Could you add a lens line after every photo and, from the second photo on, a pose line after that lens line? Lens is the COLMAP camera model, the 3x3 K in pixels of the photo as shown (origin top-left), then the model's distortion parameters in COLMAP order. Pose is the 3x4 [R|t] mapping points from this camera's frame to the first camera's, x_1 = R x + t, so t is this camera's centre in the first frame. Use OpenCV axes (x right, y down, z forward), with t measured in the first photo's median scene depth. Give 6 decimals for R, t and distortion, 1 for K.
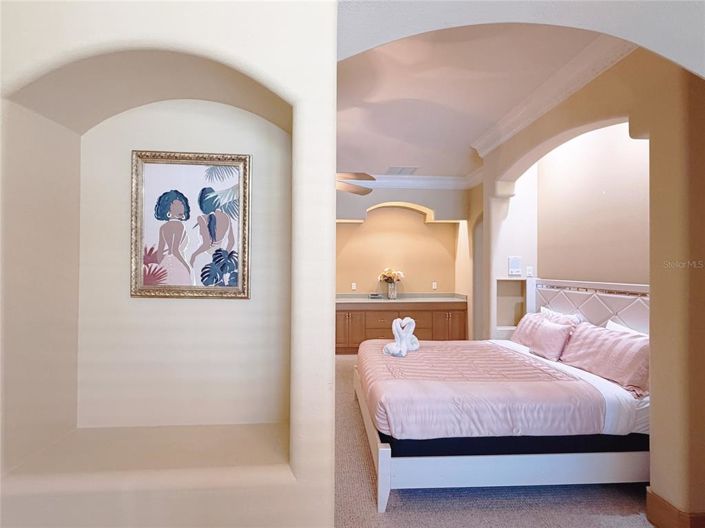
lens RADIAL K [[385.1, 0, 351.2], [0, 385.1, 265.8], [0, 0, 1]] dist [-0.000758, -0.000062]
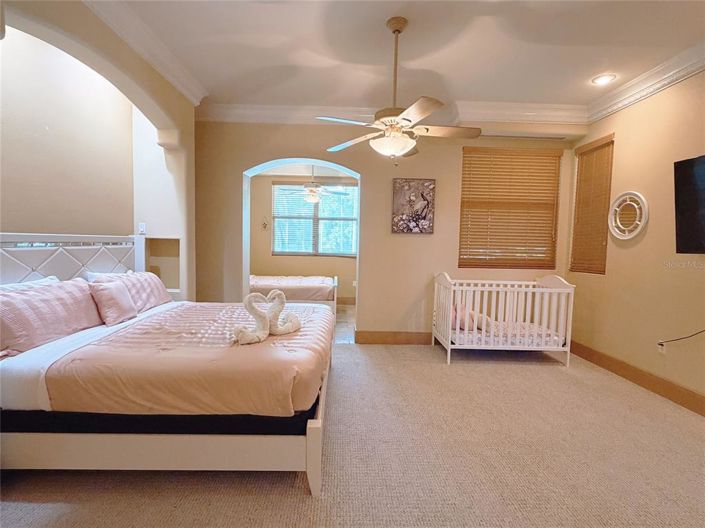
lens RADIAL K [[355.2, 0, 352.7], [0, 355.2, 264.0], [0, 0, 1]] dist [0.004263, 0.000692]
pose [[-0.997531, -0.050991, 0.048288, -0.038019], [-0.048540, 0.997537, 0.050636, 0.018666], [-0.050751, 0.048167, -0.997549, 0.945055]]
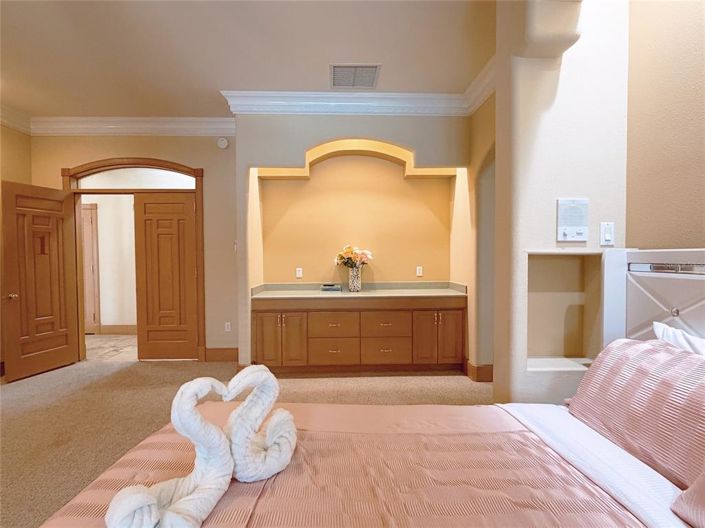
lens RADIAL K [[355.2, 0, 354.0], [0, 355.2, 263.3], [0, 0, 1]] dist [0.004263, 0.000692]
pose [[0.999309, -0.005347, -0.036777, 0.137468], [0.006180, 0.999726, 0.022563, 0.025179], [0.036646, -0.022775, 0.999069, 0.411543]]
